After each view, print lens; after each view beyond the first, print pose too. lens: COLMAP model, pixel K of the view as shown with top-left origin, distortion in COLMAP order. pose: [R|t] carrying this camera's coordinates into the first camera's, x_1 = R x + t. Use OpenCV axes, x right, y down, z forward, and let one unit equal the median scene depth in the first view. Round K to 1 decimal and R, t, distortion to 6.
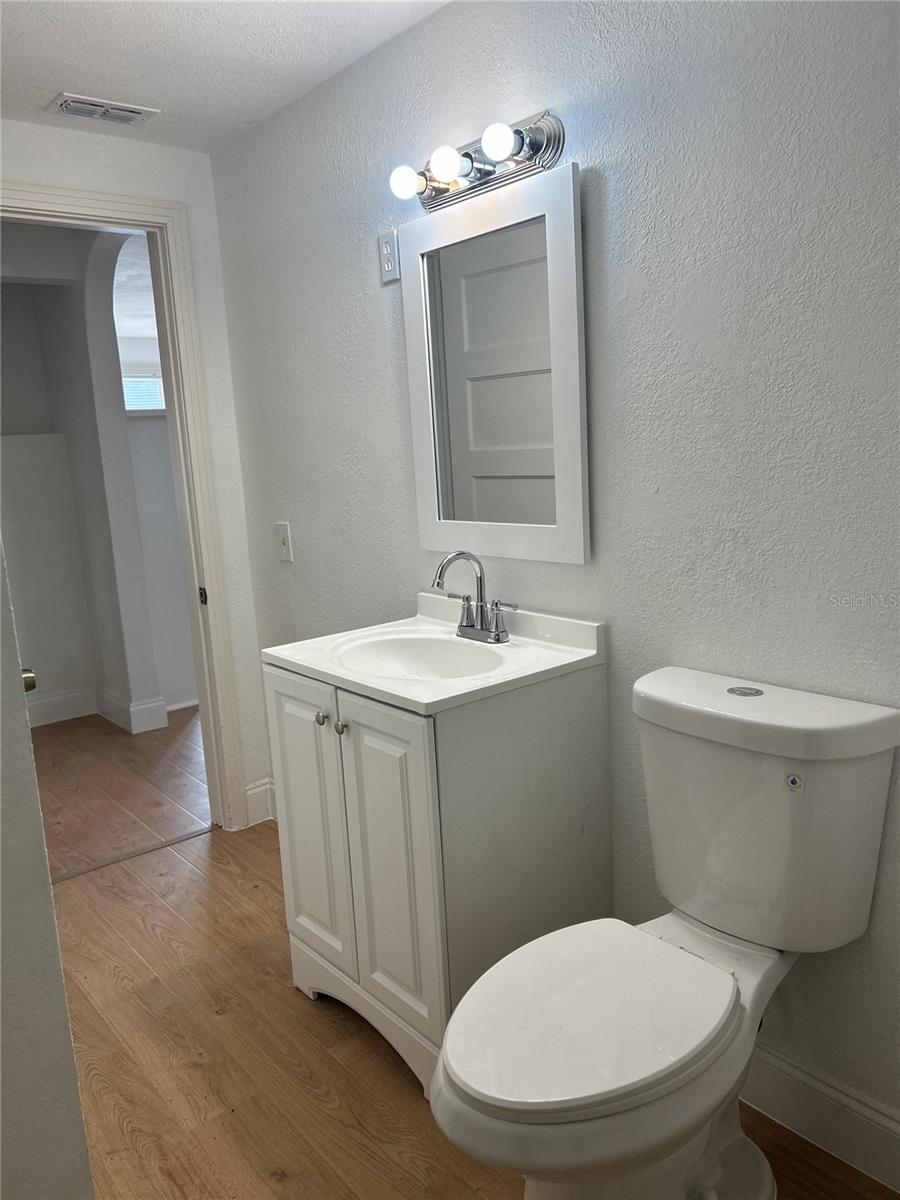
lens RADIAL K [[908.0, 0, 451.3], [0, 908.0, 600.4], [0, 0, 1]] dist [0.065406, -0.008637]
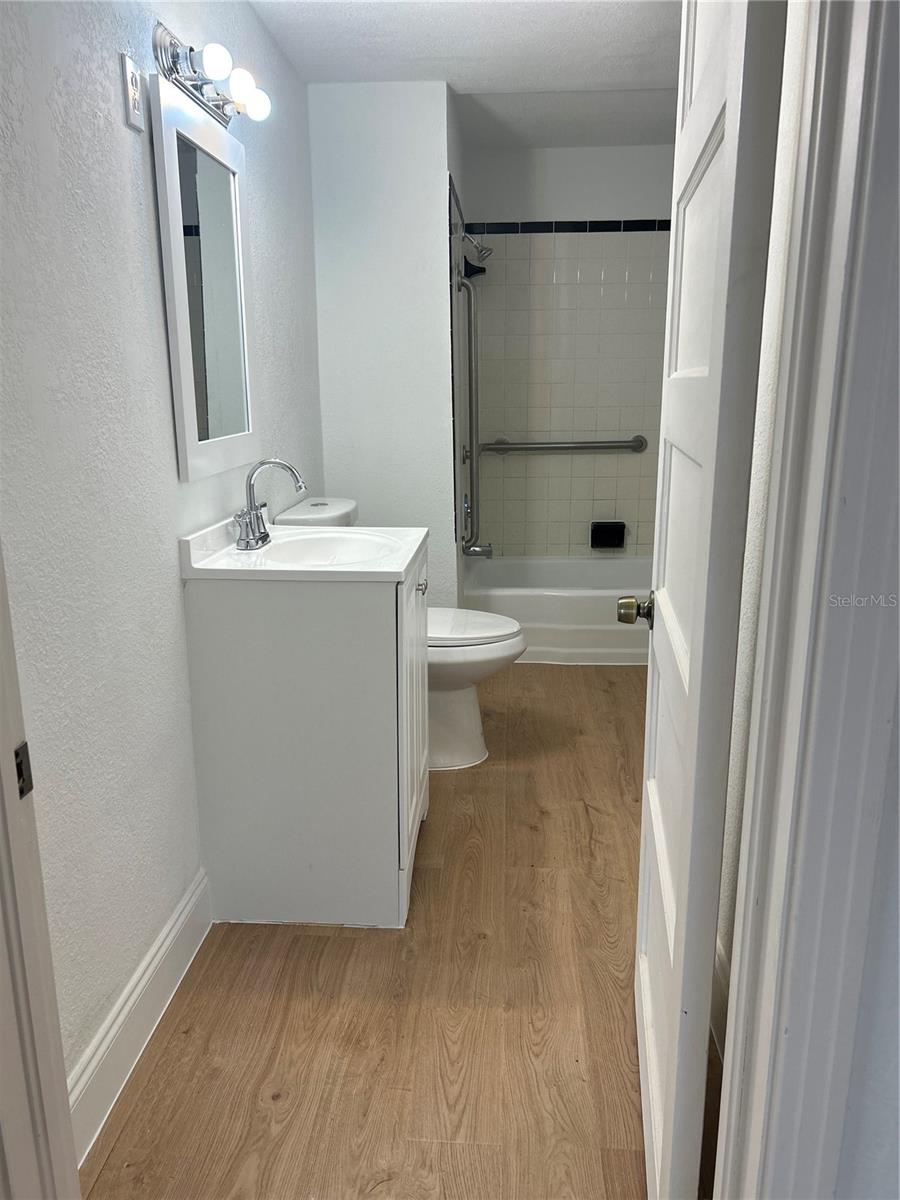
lens RADIAL K [[908.0, 0, 449.7], [0, 908.0, 600.2], [0, 0, 1]] dist [0.065406, -0.008637]
pose [[-0.721977, -0.108123, 0.683417, -0.868415], [0.176347, 0.926342, 0.332854, -0.207071], [-0.669067, 0.360832, -0.649730, 1.569179]]
